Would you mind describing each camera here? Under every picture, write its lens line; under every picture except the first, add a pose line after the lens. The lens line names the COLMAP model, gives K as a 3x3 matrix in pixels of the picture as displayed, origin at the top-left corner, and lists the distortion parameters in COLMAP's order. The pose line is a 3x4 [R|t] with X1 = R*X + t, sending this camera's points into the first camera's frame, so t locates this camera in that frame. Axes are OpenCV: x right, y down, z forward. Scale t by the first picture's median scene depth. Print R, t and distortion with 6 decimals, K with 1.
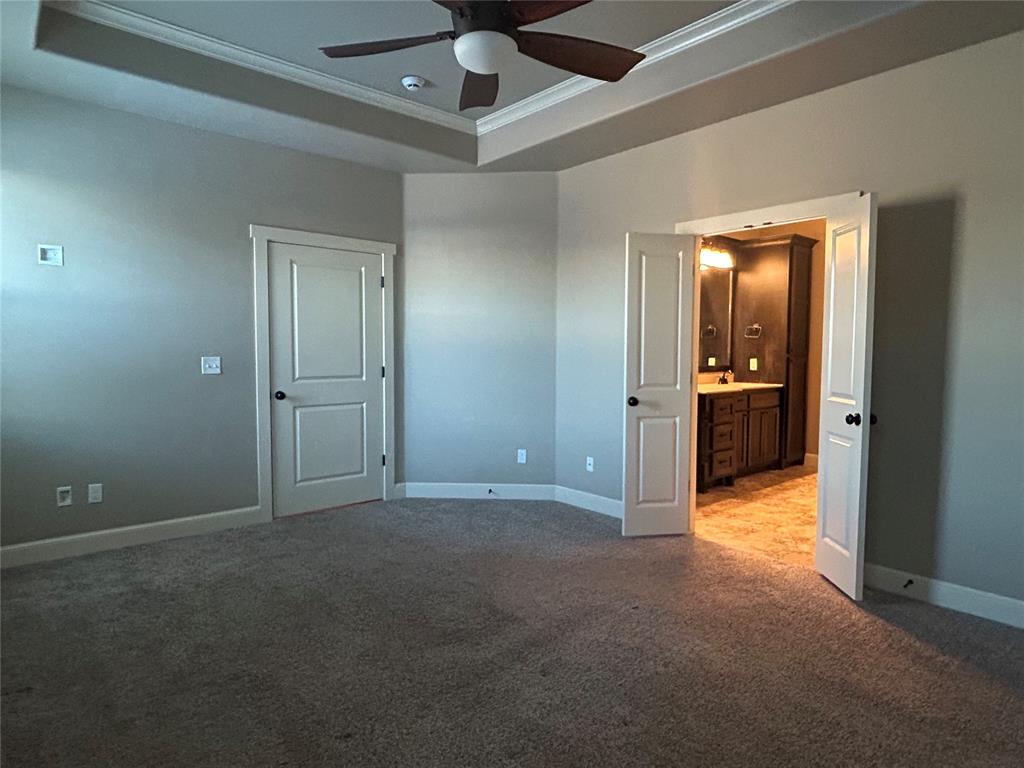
lens RADIAL K [[600.5, 0, 510.6], [0, 600.5, 384.1], [0, 0, 1]] dist [0.002191, 0.000342]
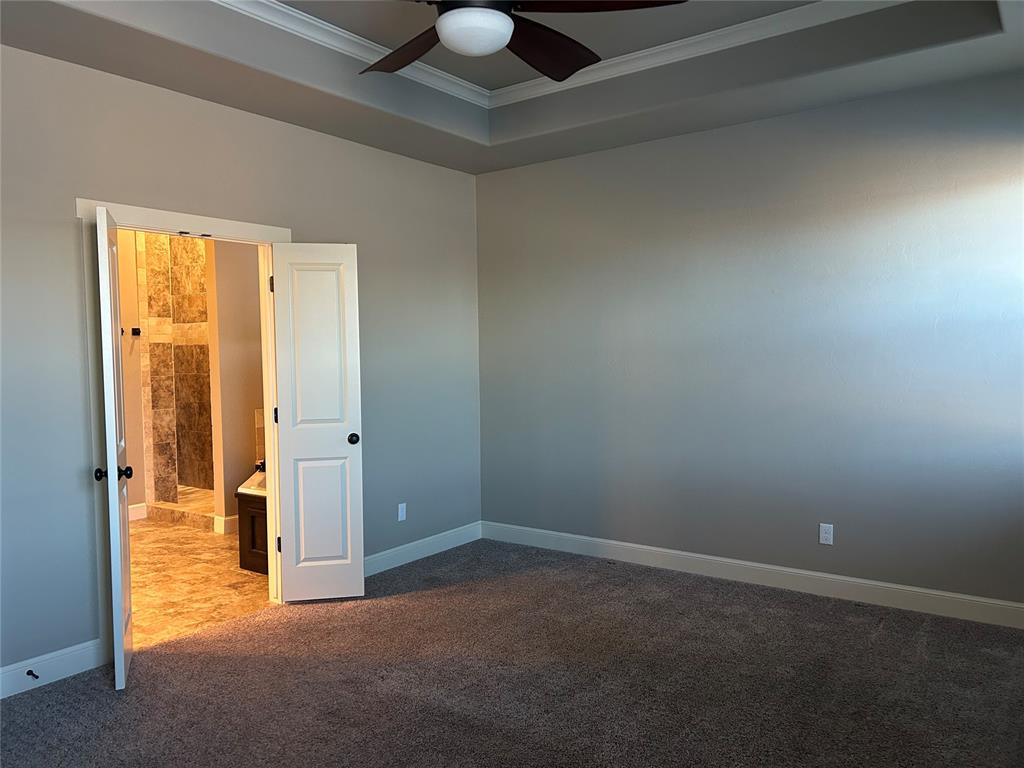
lens RADIAL K [[779.1, 0, 513.6], [0, 779.1, 386.9], [0, 0, 1]] dist [0.043014, -0.046506]
pose [[-0.226957, -0.046935, 0.972773, -0.687246], [0.076184, 0.994922, 0.065778, -0.078415], [-0.970920, 0.089038, -0.222229, 0.784417]]
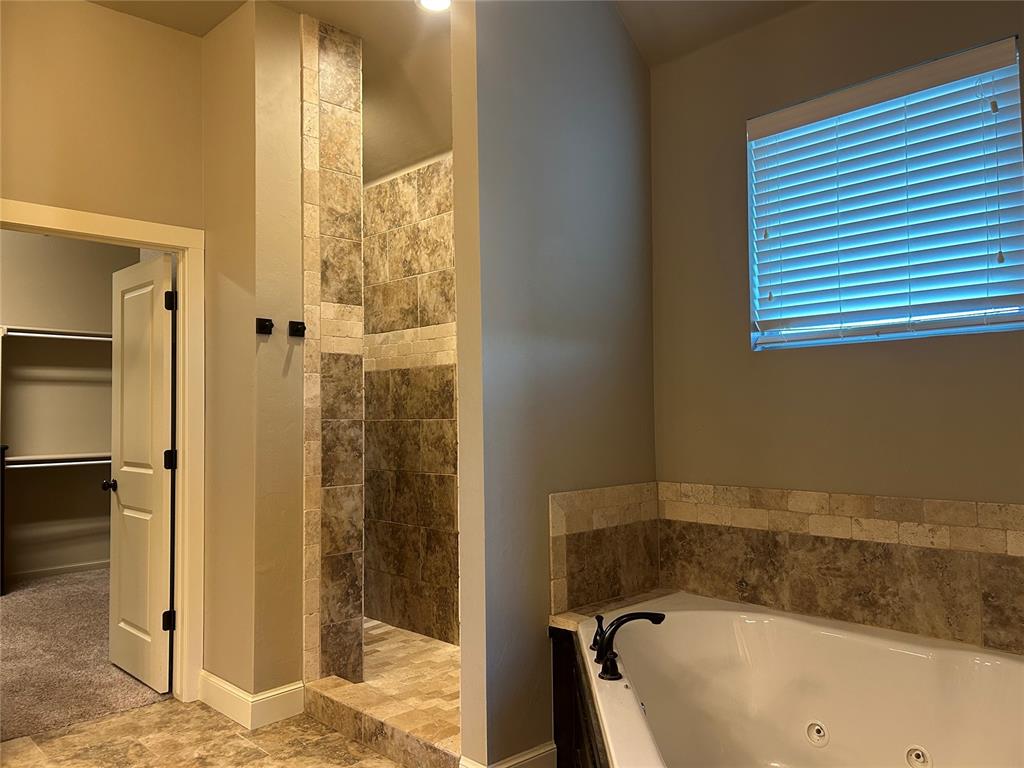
lens RADIAL K [[779.1, 0, 513.6], [0, 779.1, 386.9], [0, 0, 1]] dist [0.043014, -0.046506]
pose [[-0.051304, 0.032777, 0.998145, 0.304167], [0.075105, 0.996758, -0.028871, -0.044074], [-0.995855, 0.073485, -0.053599, 1.006465]]
